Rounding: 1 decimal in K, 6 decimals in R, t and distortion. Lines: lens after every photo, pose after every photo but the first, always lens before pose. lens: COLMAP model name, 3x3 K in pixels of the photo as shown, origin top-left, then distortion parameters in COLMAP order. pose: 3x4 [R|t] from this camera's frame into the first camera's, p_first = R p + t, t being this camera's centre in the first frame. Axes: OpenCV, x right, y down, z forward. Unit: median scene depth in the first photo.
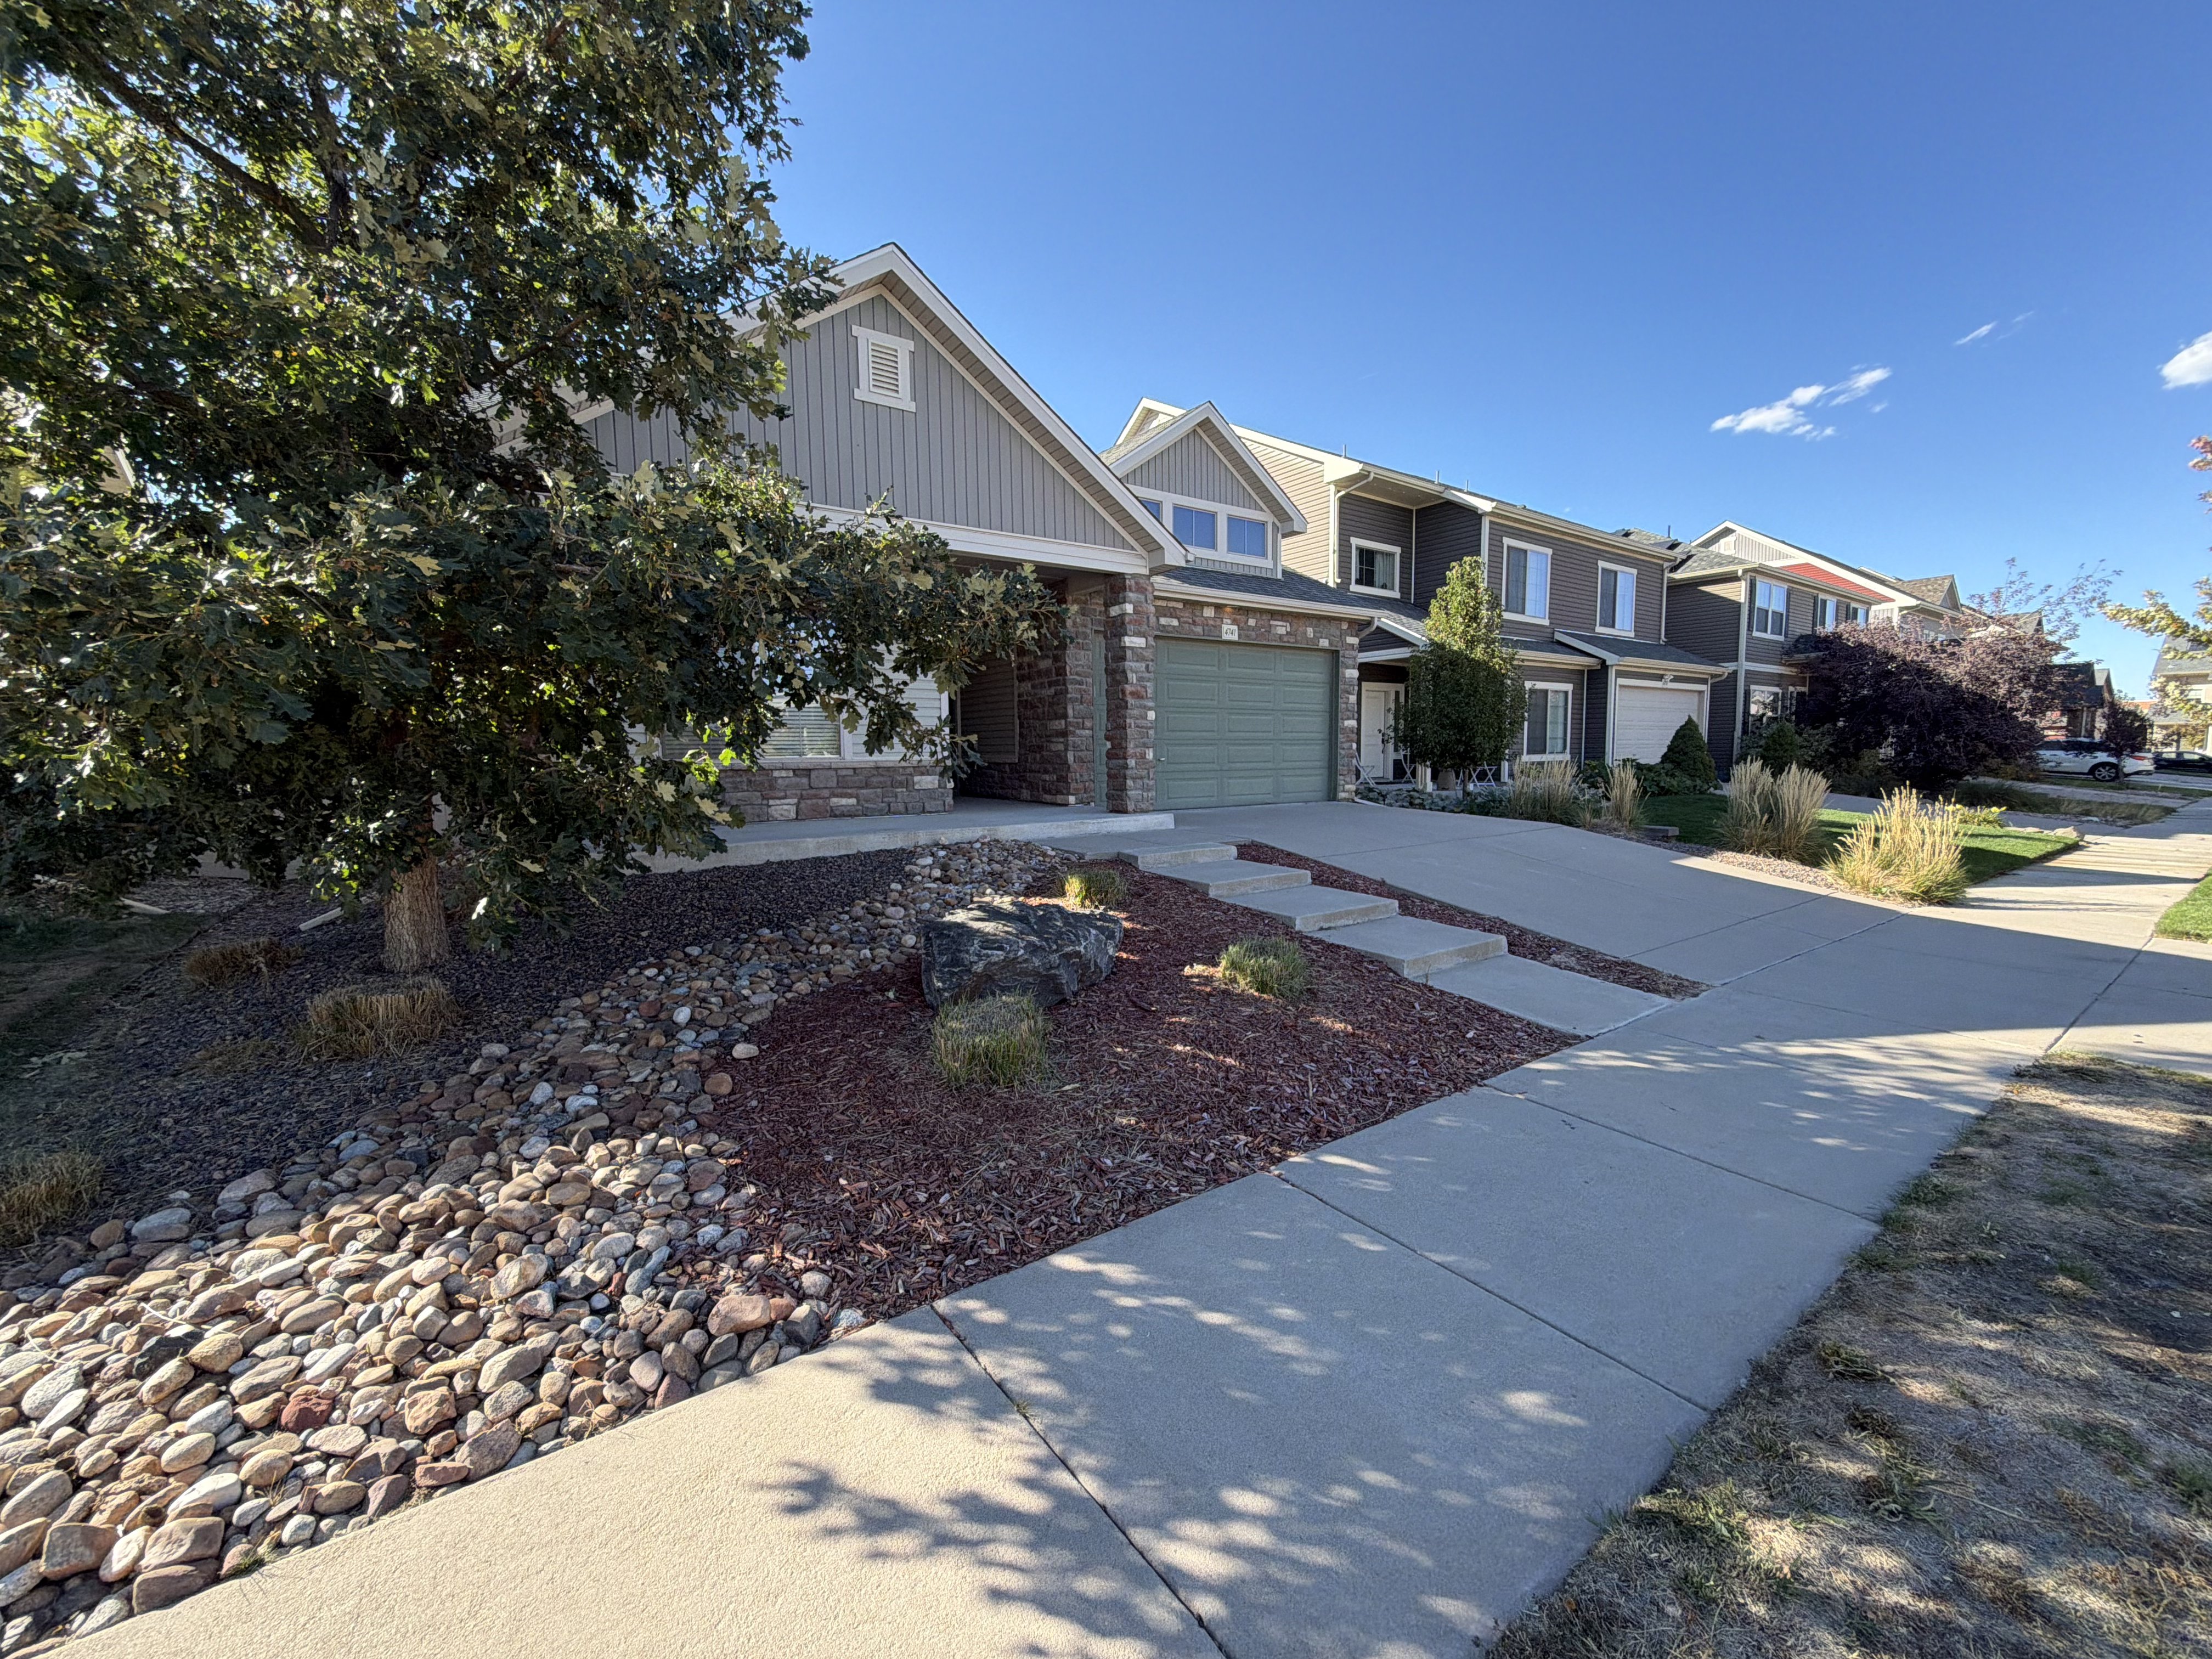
lens RADIAL K [[875.1, 0, 1114.2], [0, 875.1, 824.8], [0, 0, 1]] dist [0.000839, 0.000165]
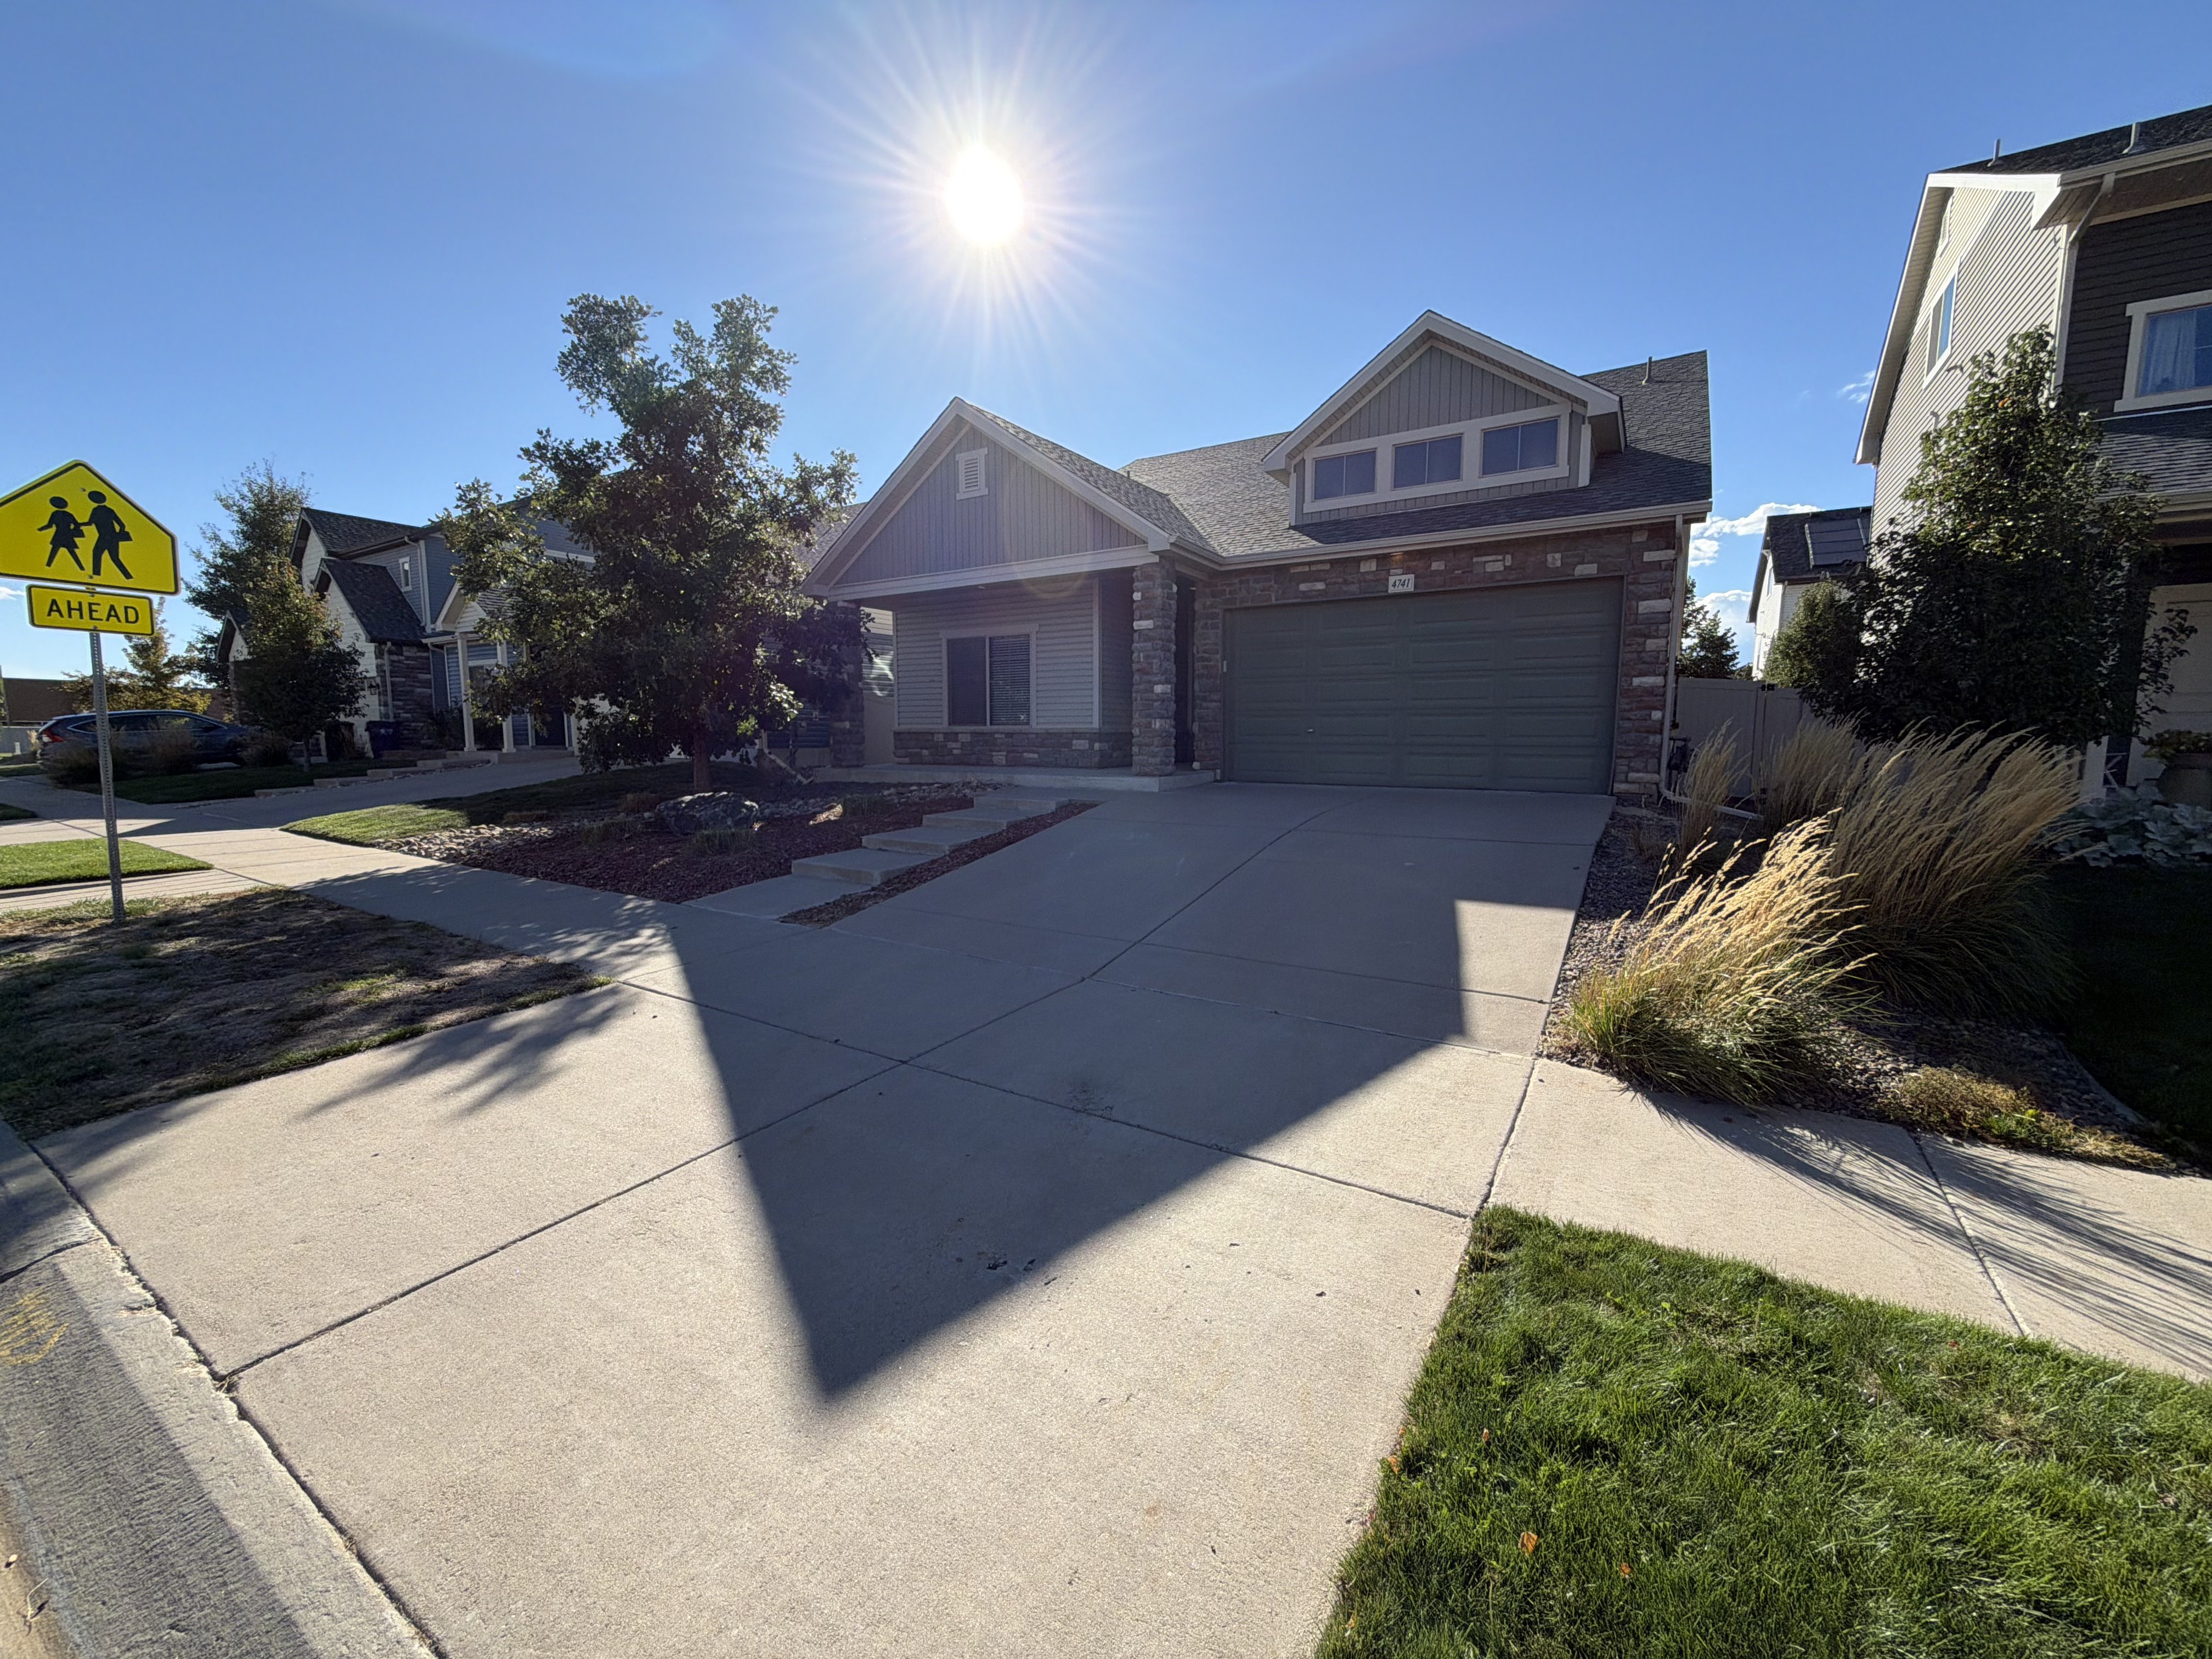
lens RADIAL K [[875.1, 0, 1107.5], [0, 875.1, 831.4], [0, 0, 1]] dist [0.000839, 0.000165]
pose [[0.376336, 0.113119, -0.919552, 0.858230], [-0.083972, 0.992598, 0.087739, -0.030512], [0.922670, 0.044197, 0.383049, 0.424402]]
